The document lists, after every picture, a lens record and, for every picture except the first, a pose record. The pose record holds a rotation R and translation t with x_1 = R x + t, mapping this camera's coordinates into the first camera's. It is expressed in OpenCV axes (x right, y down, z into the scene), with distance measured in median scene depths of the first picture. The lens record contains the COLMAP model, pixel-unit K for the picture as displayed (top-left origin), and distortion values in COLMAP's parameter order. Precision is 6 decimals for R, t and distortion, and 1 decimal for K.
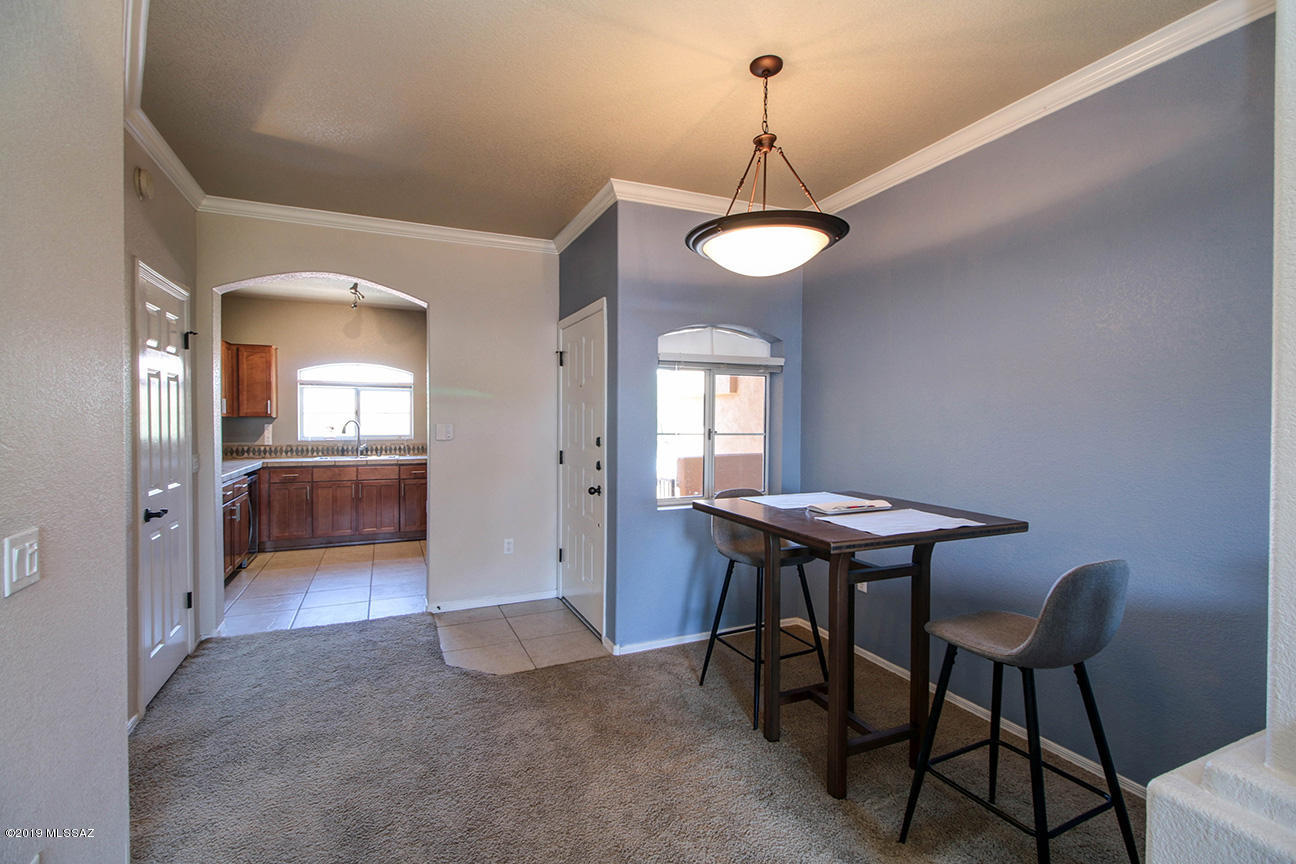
lens RADIAL K [[588.8, 0, 645.0], [0, 588.8, 428.5], [0, 0, 1]] dist [0.003114, -0.001157]
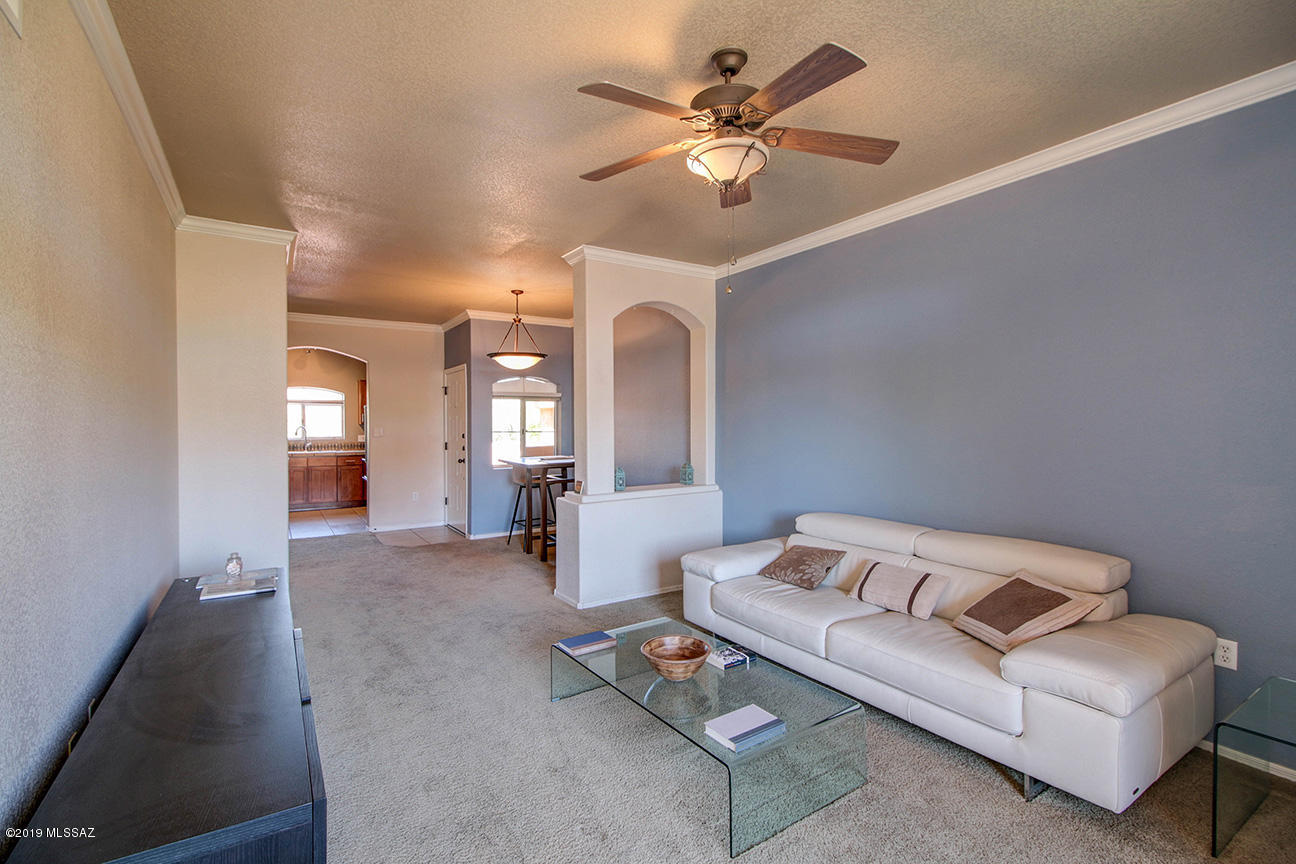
lens RADIAL K [[588.8, 0, 657.1], [0, 588.8, 434.8], [0, 0, 1]] dist [0.003114, -0.001157]
pose [[0.986443, -0.007785, 0.163917, 0.202967], [0.007685, 0.999970, 0.001245, 0.017806], [-0.163922, 0.000031, 0.986473, -0.895596]]
